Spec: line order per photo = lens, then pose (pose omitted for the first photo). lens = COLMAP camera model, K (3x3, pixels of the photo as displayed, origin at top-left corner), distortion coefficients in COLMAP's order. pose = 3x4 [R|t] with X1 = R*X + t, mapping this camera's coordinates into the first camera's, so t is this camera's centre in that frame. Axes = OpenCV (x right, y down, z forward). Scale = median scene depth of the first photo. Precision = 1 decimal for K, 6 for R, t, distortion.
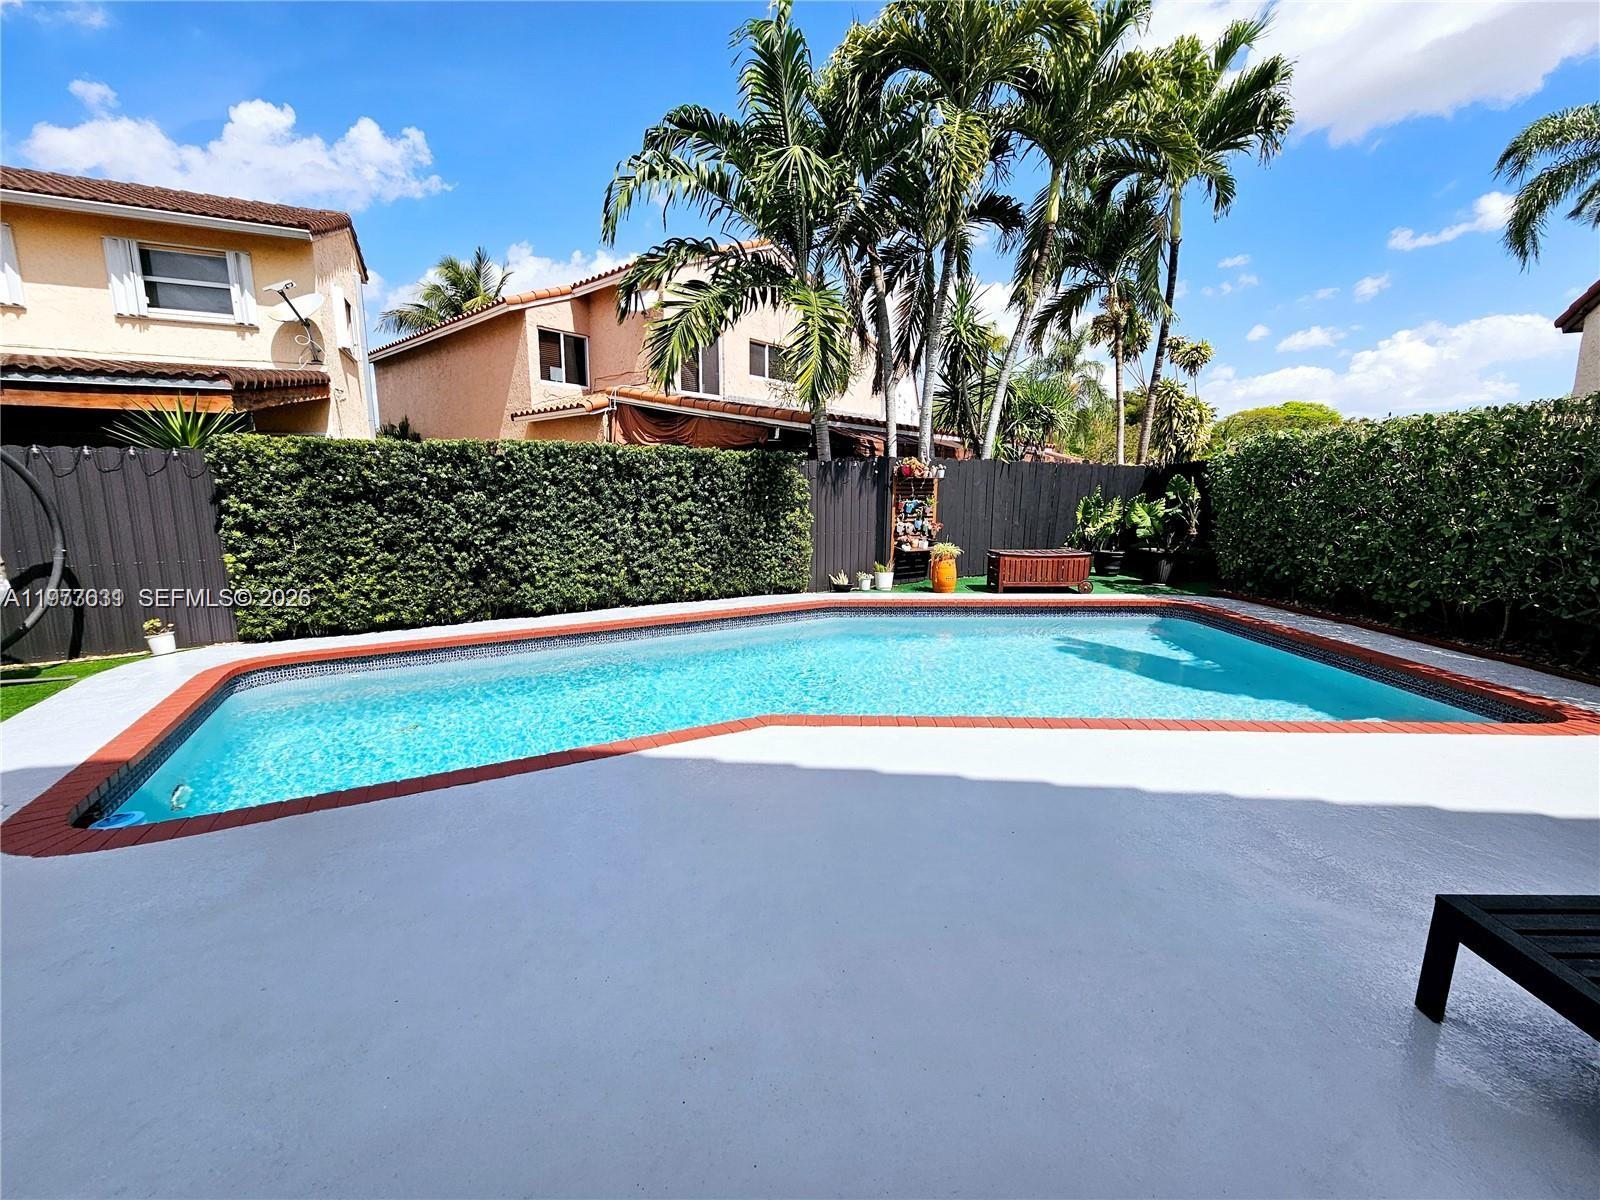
lens RADIAL K [[659.1, 0, 803.0], [0, 659.1, 594.0], [0, 0, 1]] dist [0.002111, 0.000217]
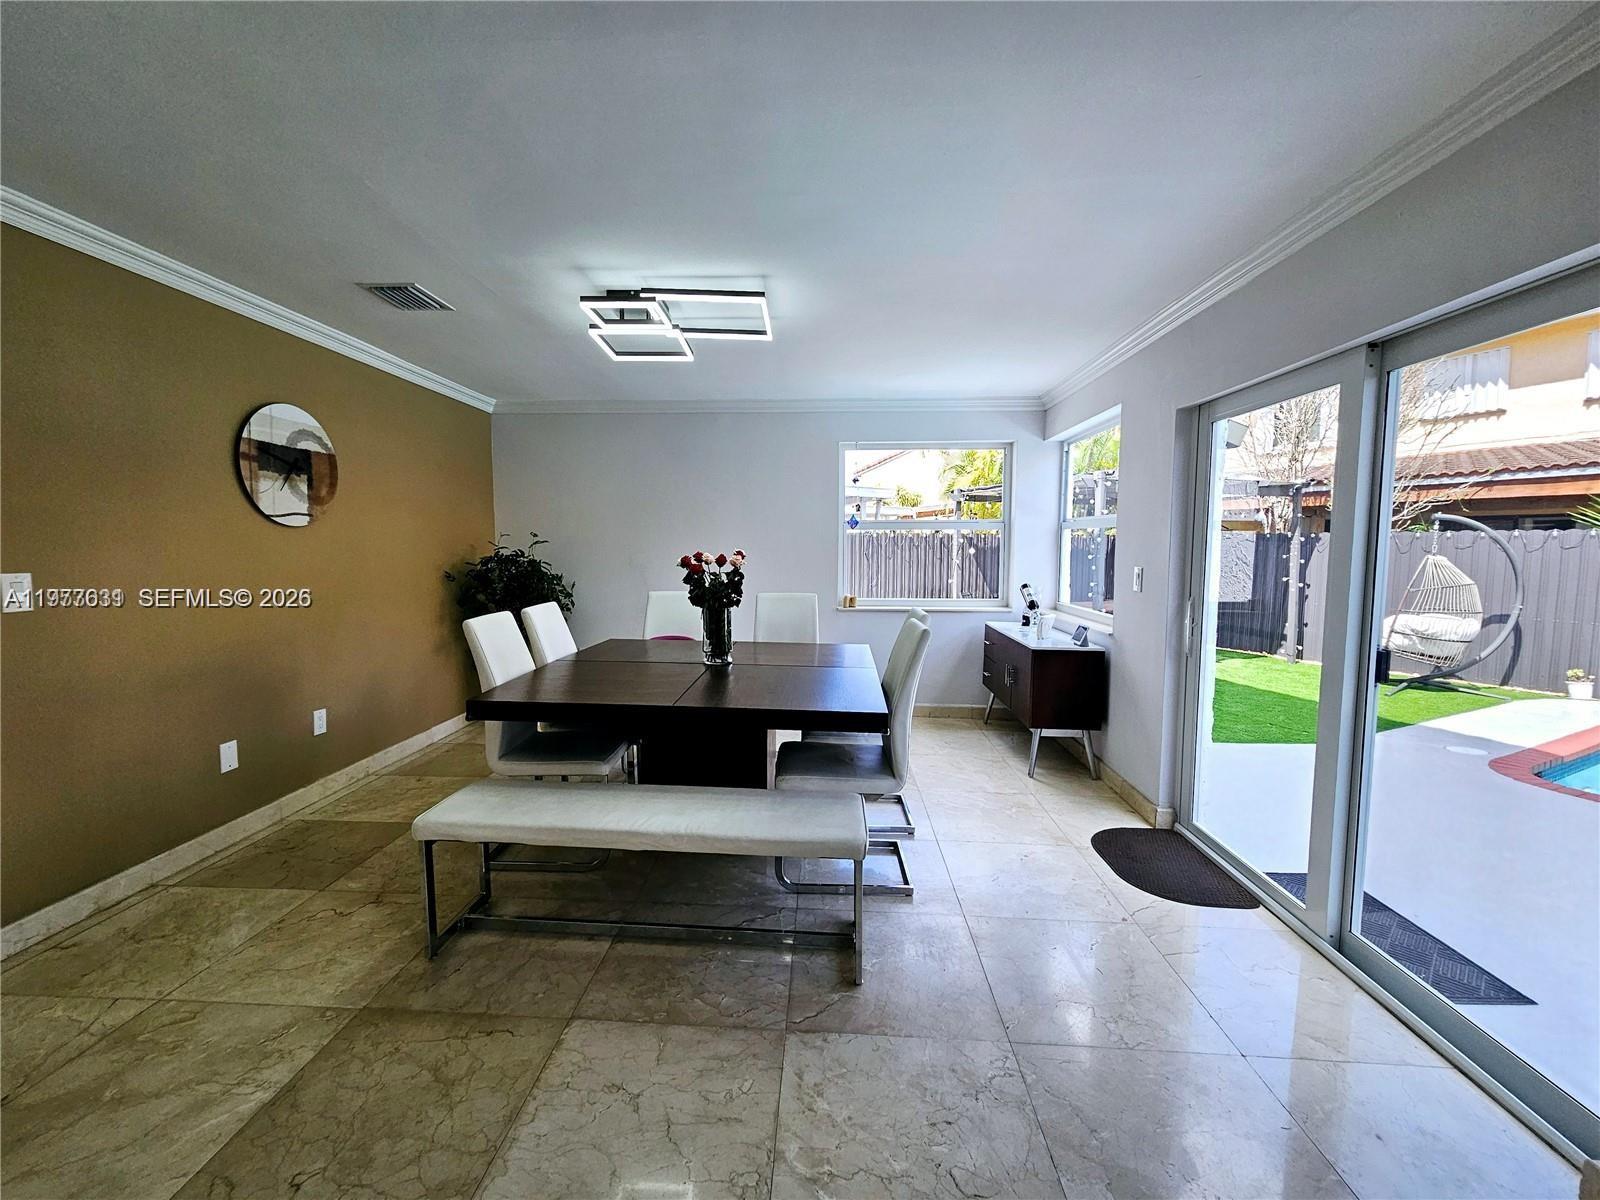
lens RADIAL K [[659.1, 0, 809.2], [0, 659.1, 593.9], [0, 0, 1]] dist [0.002111, 0.000217]
pose [[-0.040721, 0.076366, -0.996248, 0.187807], [-0.158981, 0.983877, 0.081916, 0.019049], [0.986441, 0.161721, -0.027924, -0.262349]]
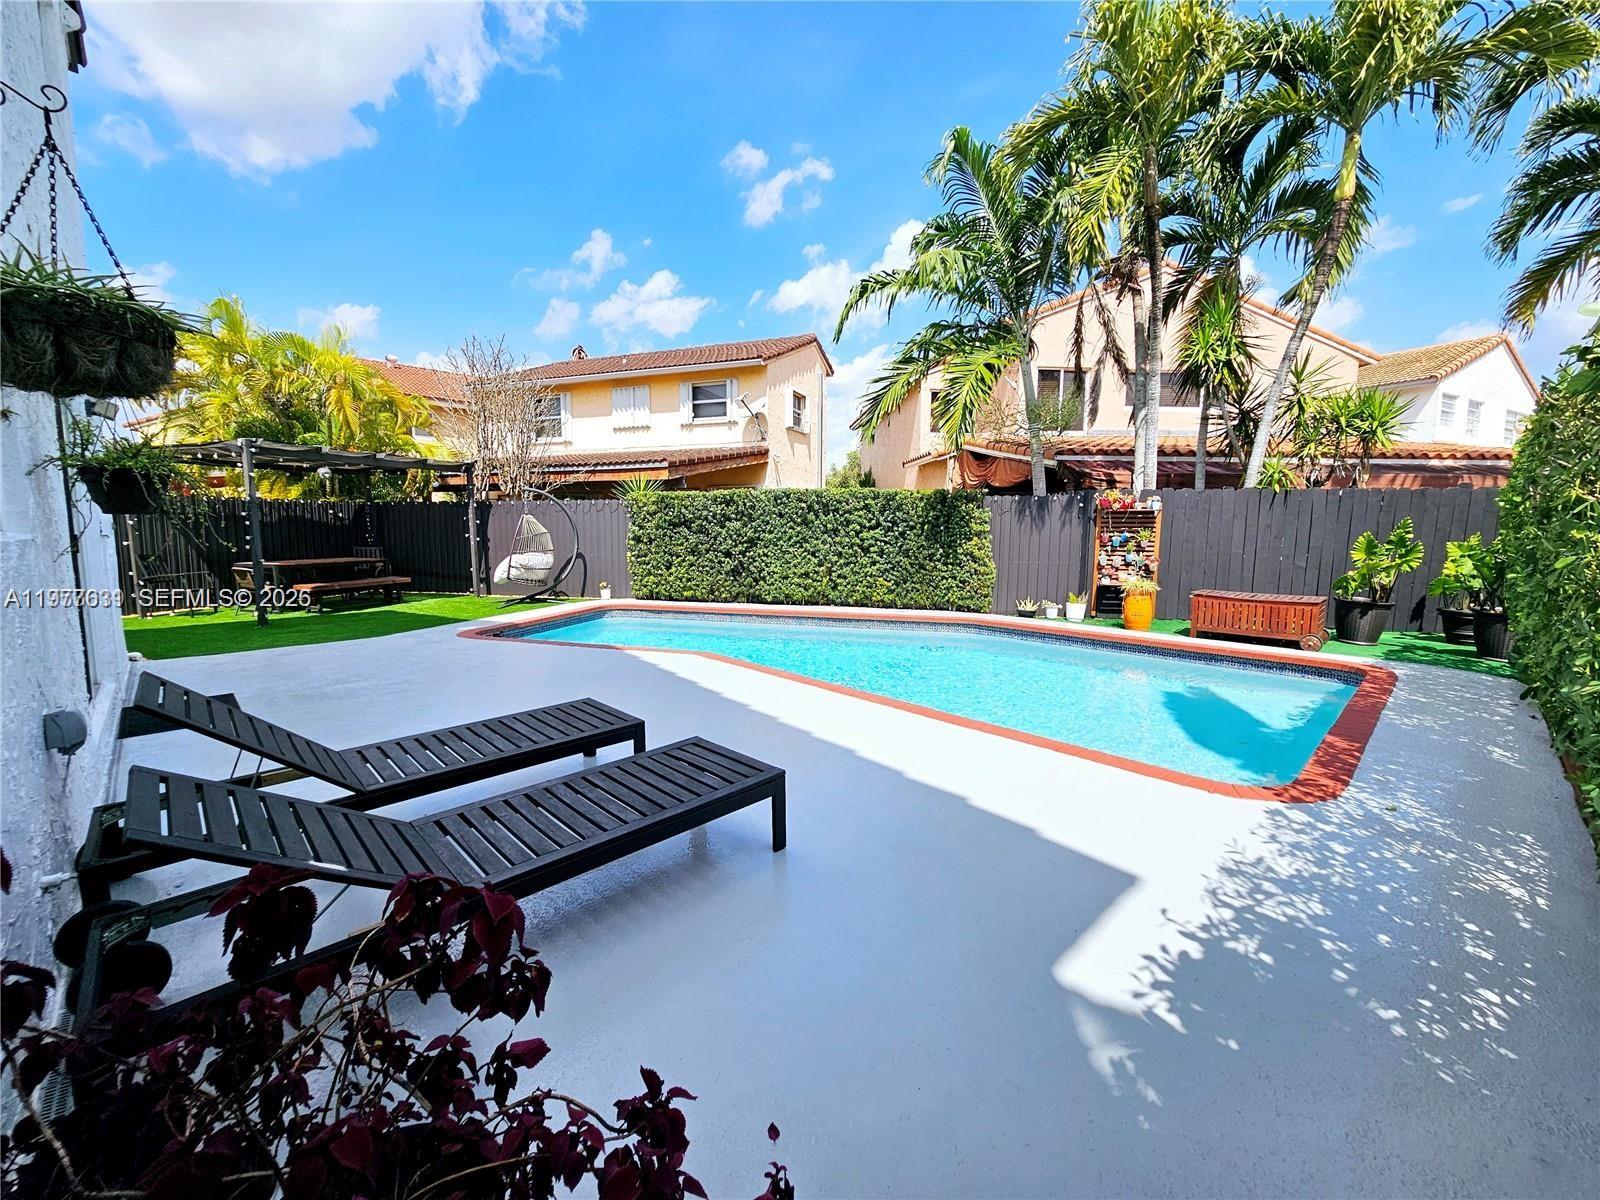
lens RADIAL K [[659.1, 0, 791.0], [0, 659.1, 600.5], [0, 0, 1]] dist [0.002111, 0.000217]
pose [[0.698954, 0.087411, -0.709805, 0.649590], [-0.118294, 0.992962, 0.005796, 0.009973], [0.705316, 0.079914, 0.704374, -0.022434]]
